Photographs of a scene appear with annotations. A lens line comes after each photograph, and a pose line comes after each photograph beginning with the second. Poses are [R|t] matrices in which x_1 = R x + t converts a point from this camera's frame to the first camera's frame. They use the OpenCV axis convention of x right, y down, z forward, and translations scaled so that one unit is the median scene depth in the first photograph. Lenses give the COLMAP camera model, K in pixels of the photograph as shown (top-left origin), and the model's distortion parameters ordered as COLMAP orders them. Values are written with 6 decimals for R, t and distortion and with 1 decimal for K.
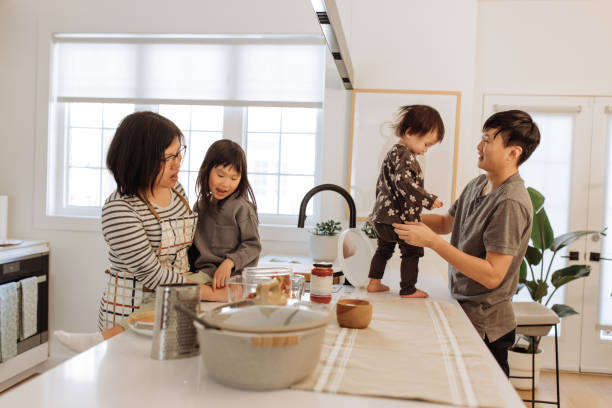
lens RADIAL K [[553.9, 0, 306.6], [0, 553.9, 208.2], [0, 0, 1]] dist [-0.001205, 0.000000]
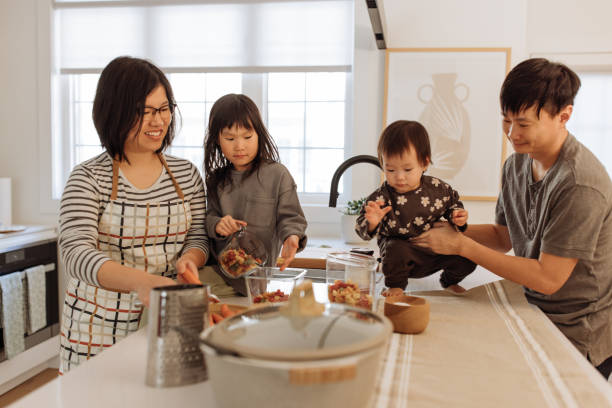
lens RADIAL K [[553.9, 0, 308.4], [0, 553.9, 204.7], [0, 0, 1]] dist [-0.001205, 0.000000]
pose [[0.999043, -0.018938, -0.039424, -0.010379], [0.020216, 0.999275, 0.032276, 0.002332], [0.038784, -0.033042, 0.998701, 0.105472]]
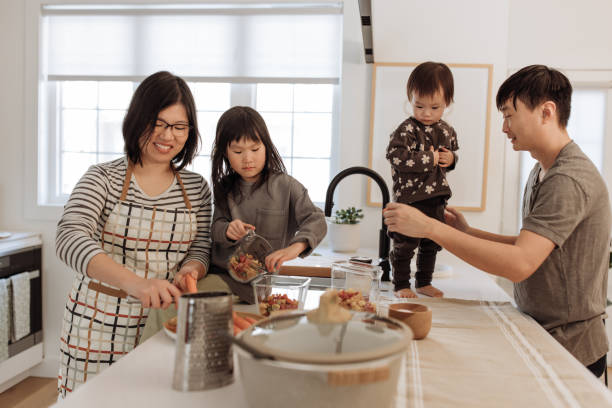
lens RADIAL K [[553.9, 0, 305.4], [0, 553.9, 202.7], [0, 0, 1]] dist [-0.001205, 0.000000]
pose [[0.999906, -0.010740, 0.008552, -0.038506], [0.010593, 0.999799, 0.017017, -0.001752], [-0.008733, -0.016925, 0.999819, 0.087157]]
